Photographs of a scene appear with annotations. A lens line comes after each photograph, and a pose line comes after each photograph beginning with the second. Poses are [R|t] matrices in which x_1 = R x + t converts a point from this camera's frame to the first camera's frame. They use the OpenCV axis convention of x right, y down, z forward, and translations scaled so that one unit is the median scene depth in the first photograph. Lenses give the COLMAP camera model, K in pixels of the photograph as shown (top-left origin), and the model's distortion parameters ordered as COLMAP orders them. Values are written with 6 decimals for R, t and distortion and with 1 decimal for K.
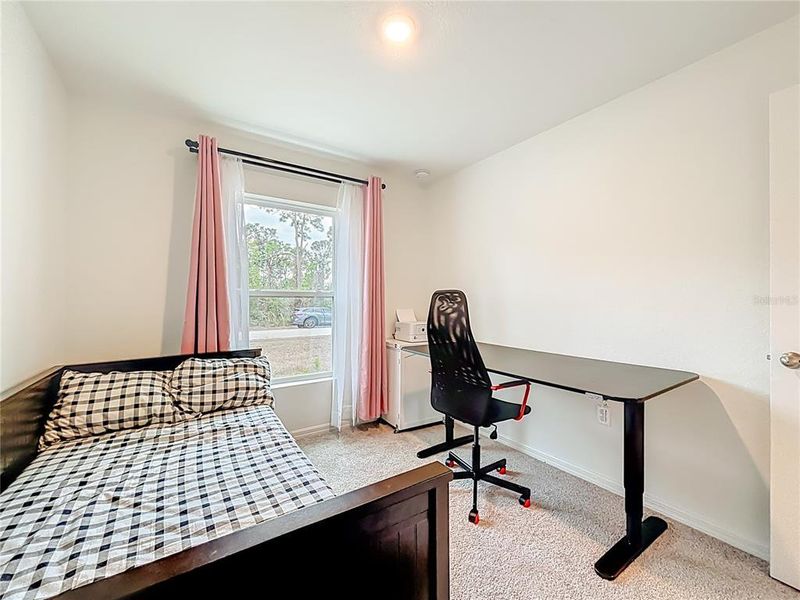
lens RADIAL K [[331.4, 0, 407.4], [0, 331.4, 292.5], [0, 0, 1]] dist [0.003956, 0.000090]
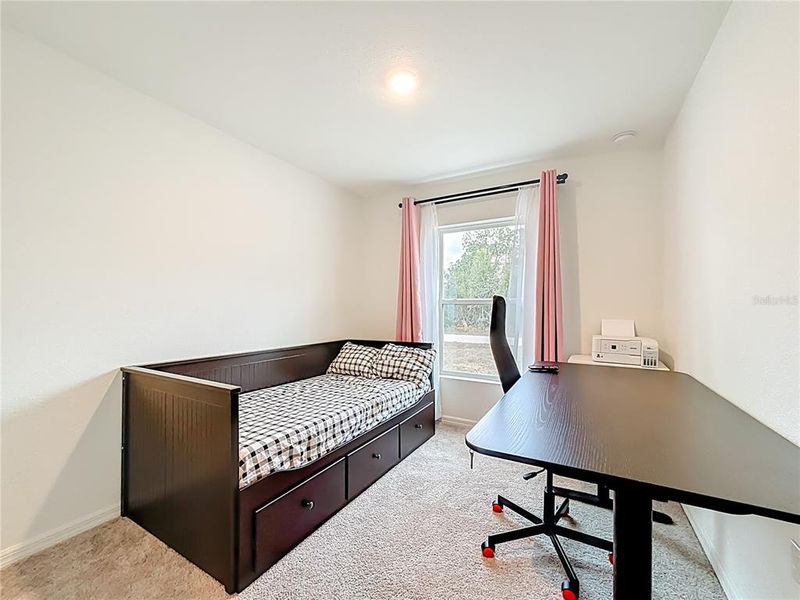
lens RADIAL K [[331.4, 0, 407.3], [0, 331.4, 300.2], [0, 0, 1]] dist [0.003956, 0.000090]
pose [[0.443800, -0.024822, -0.895782, 0.791631], [0.012392, 0.999691, -0.021562, 0.027715], [0.896040, -0.001531, 0.443970, 0.371733]]
